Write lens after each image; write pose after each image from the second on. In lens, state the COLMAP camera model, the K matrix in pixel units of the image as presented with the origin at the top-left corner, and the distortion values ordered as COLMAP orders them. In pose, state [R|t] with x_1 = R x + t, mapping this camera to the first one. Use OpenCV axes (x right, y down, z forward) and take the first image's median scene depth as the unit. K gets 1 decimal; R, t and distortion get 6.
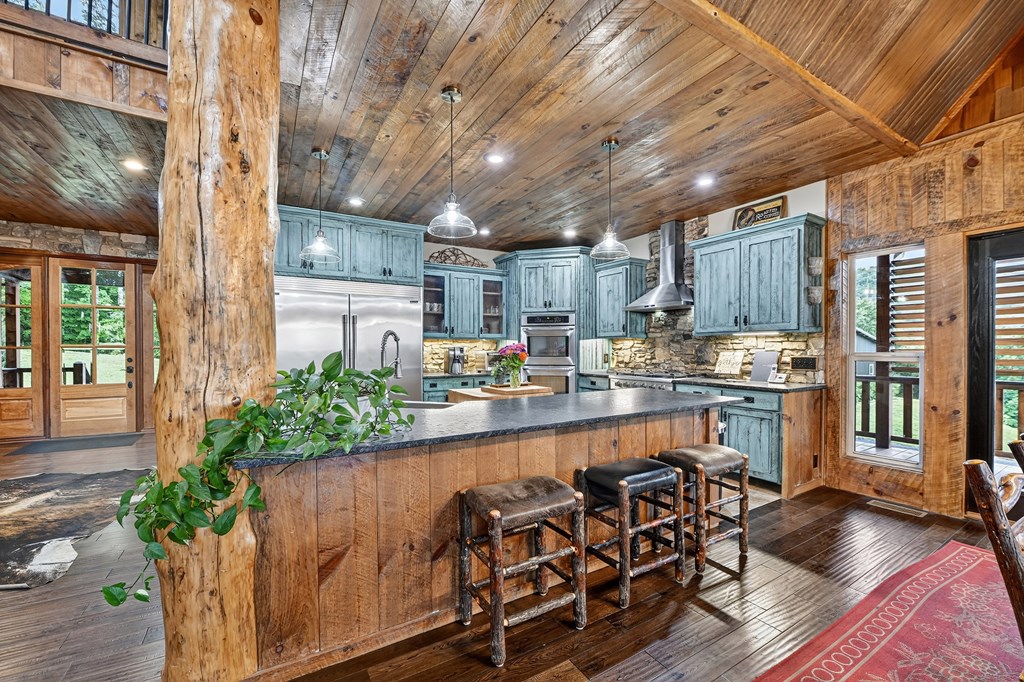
lens RADIAL K [[417.0, 0, 516.2], [0, 417.0, 345.6], [0, 0, 1]] dist [-0.009529, -0.003980]
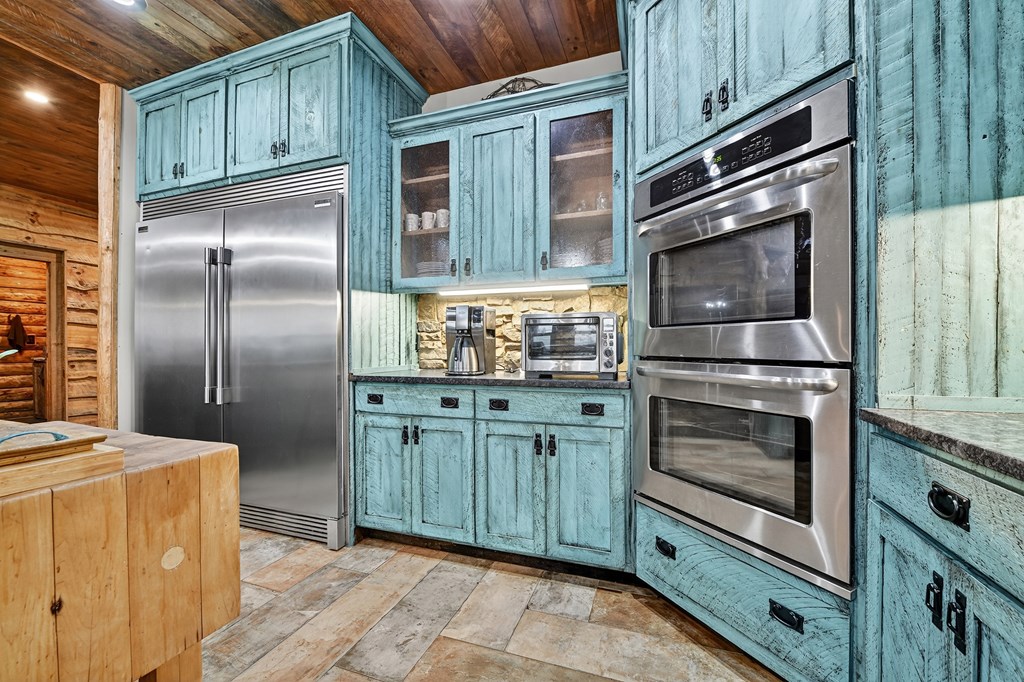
lens RADIAL K [[417.0, 0, 511.4], [0, 417.0, 341.9], [0, 0, 1]] dist [-0.009529, -0.003980]
pose [[0.627754, -0.006914, -0.778381, 0.242355], [0.000469, 0.999964, -0.008504, 0.050799], [0.778412, 0.004973, 0.627734, 1.004010]]
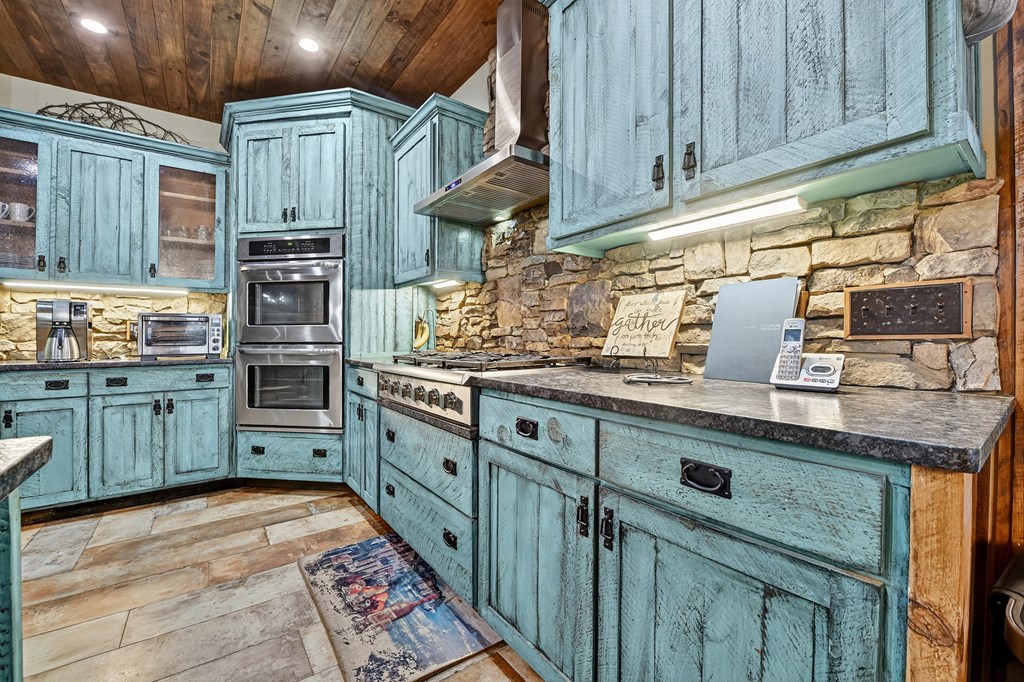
lens RADIAL K [[417.0, 0, 507.4], [0, 417.0, 335.3], [0, 0, 1]] dist [-0.009529, -0.003980]
pose [[0.995829, 0.000724, 0.091235, 0.367459], [-0.000649, 0.999999, -0.000852, 0.050249], [-0.091235, 0.000790, 0.995829, 0.665777]]
